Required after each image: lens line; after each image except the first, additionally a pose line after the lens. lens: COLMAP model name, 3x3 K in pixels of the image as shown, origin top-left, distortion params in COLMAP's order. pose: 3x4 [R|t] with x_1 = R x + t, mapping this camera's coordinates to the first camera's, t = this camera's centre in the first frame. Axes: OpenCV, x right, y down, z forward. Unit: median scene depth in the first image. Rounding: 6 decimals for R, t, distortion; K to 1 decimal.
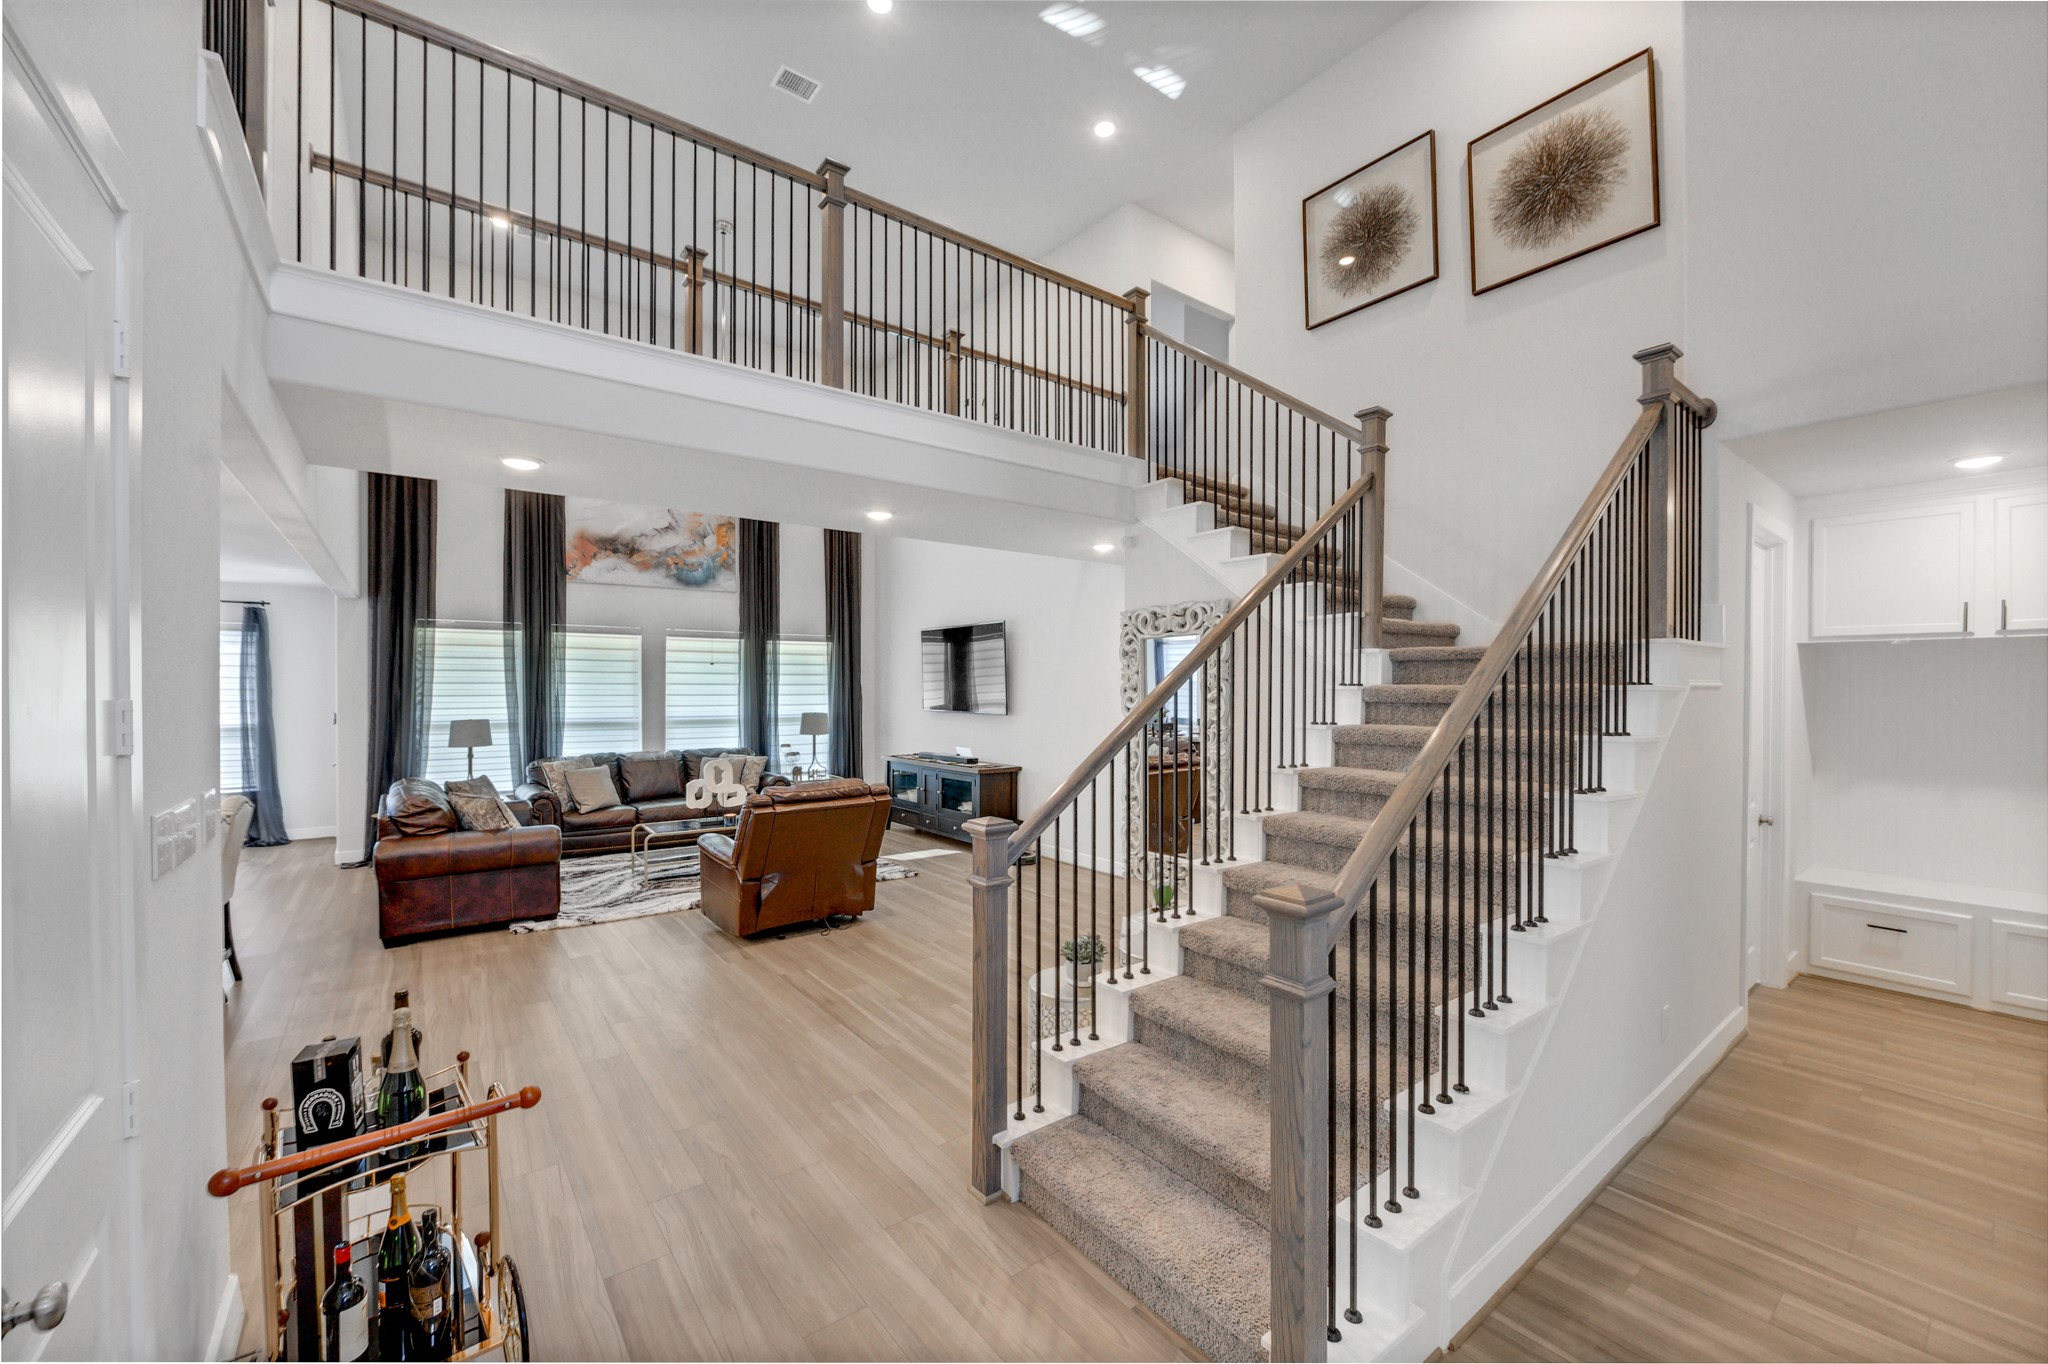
lens RADIAL K [[805.3, 0, 1031.3], [0, 805.3, 692.0], [0, 0, 1]] dist [-0.010142, 0.000078]
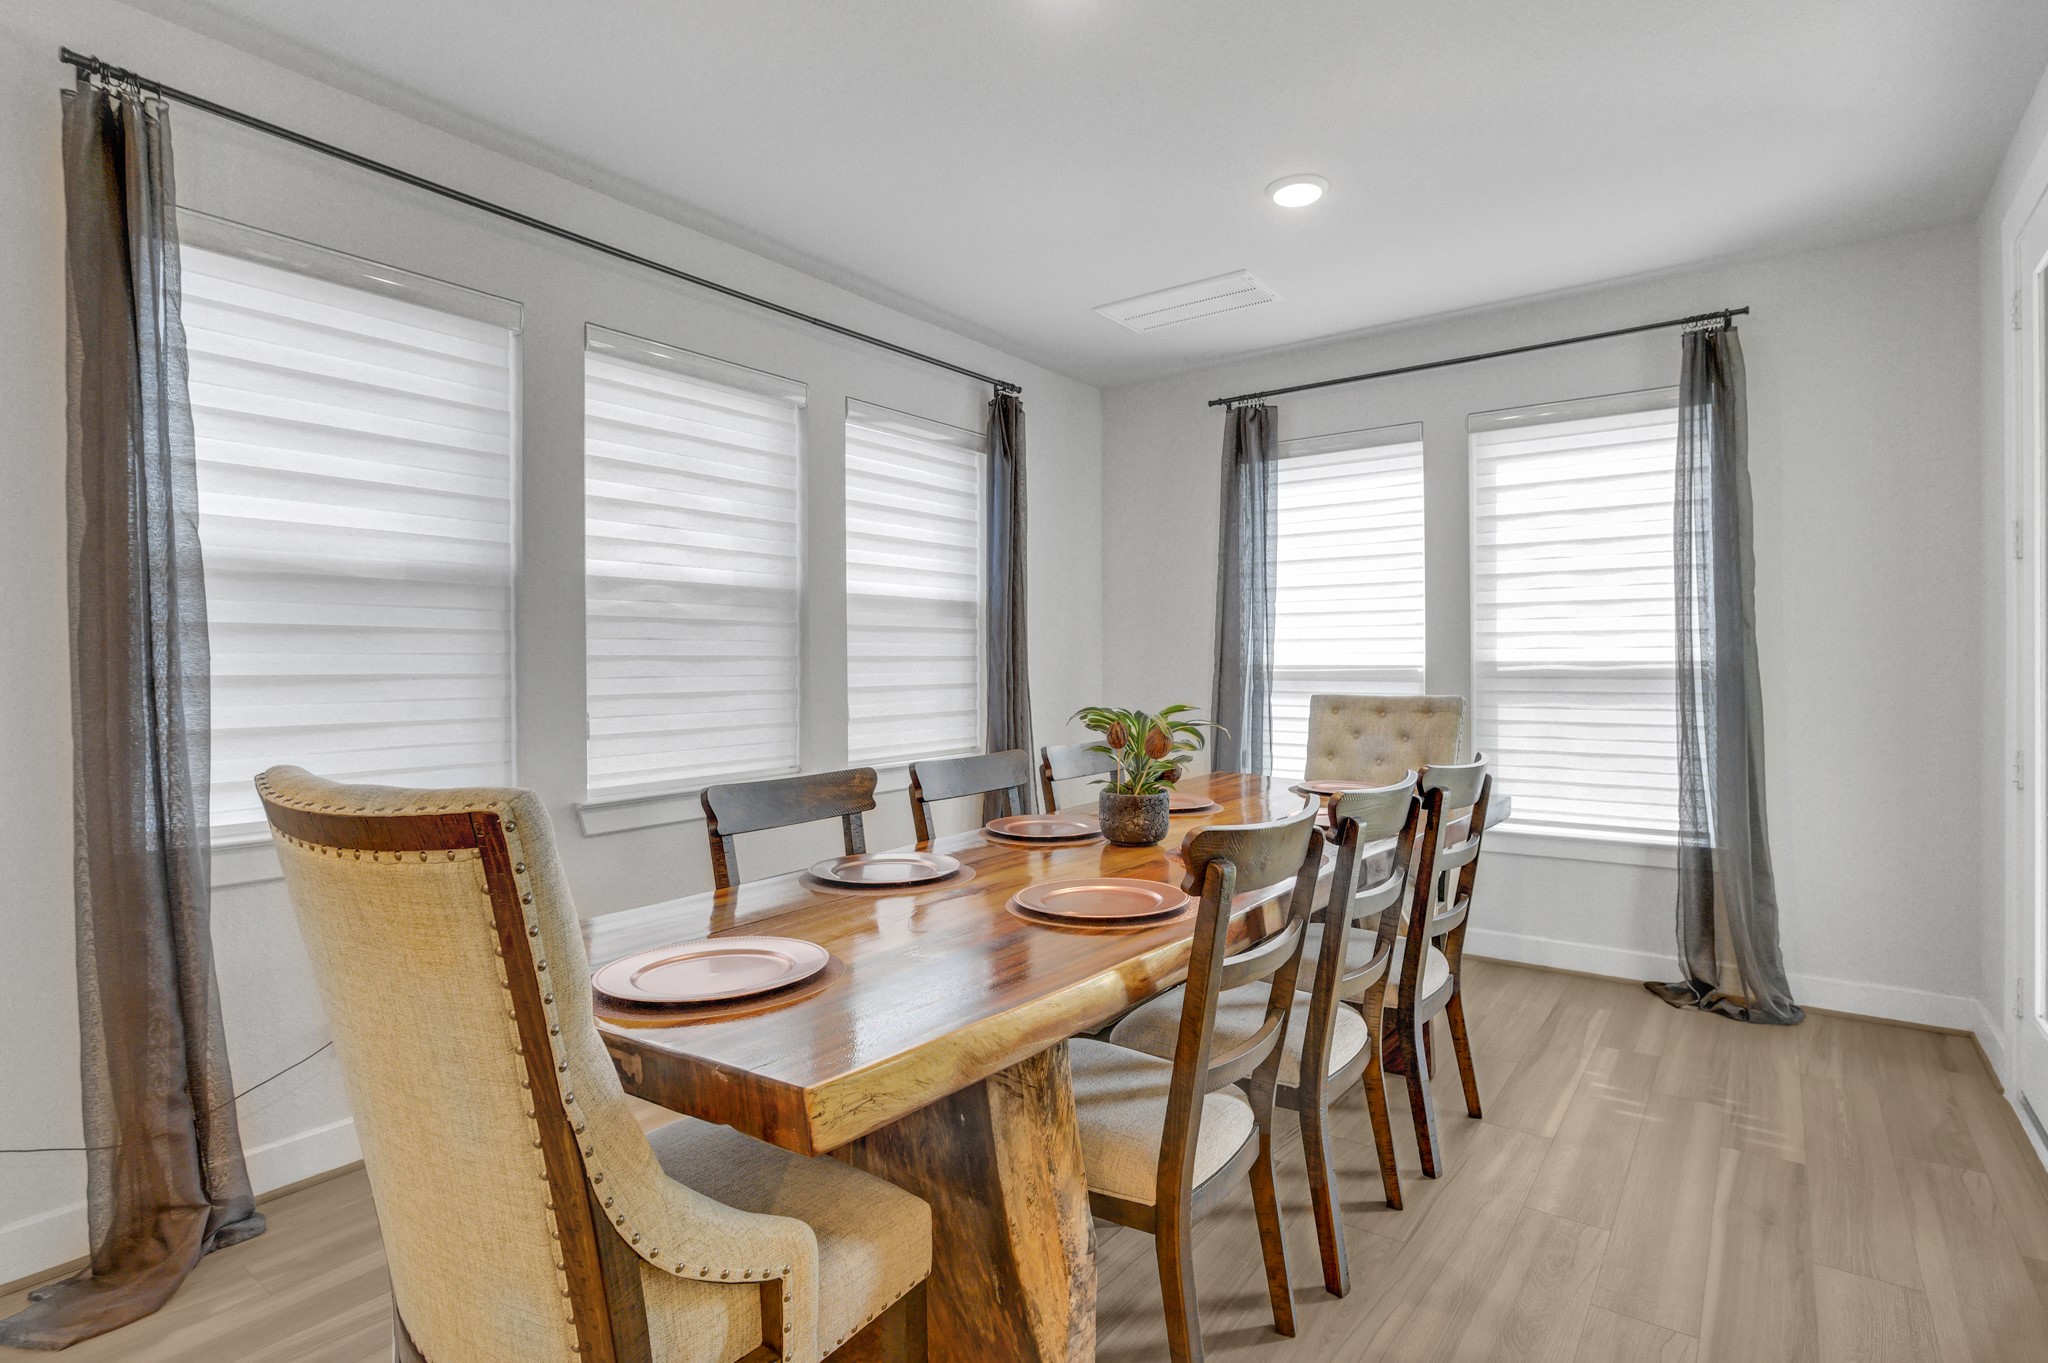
lens RADIAL K [[1015.9, 0, 1027.3], [0, 1015.9, 683.4], [0, 0, 1]] dist [-0.005083, -0.000309]
pose [[0.265636, 0.012117, -0.963997, -0.619779], [0.003591, 0.999902, 0.013558, 0.043107], [0.964067, -0.007063, 0.265566, 0.587295]]
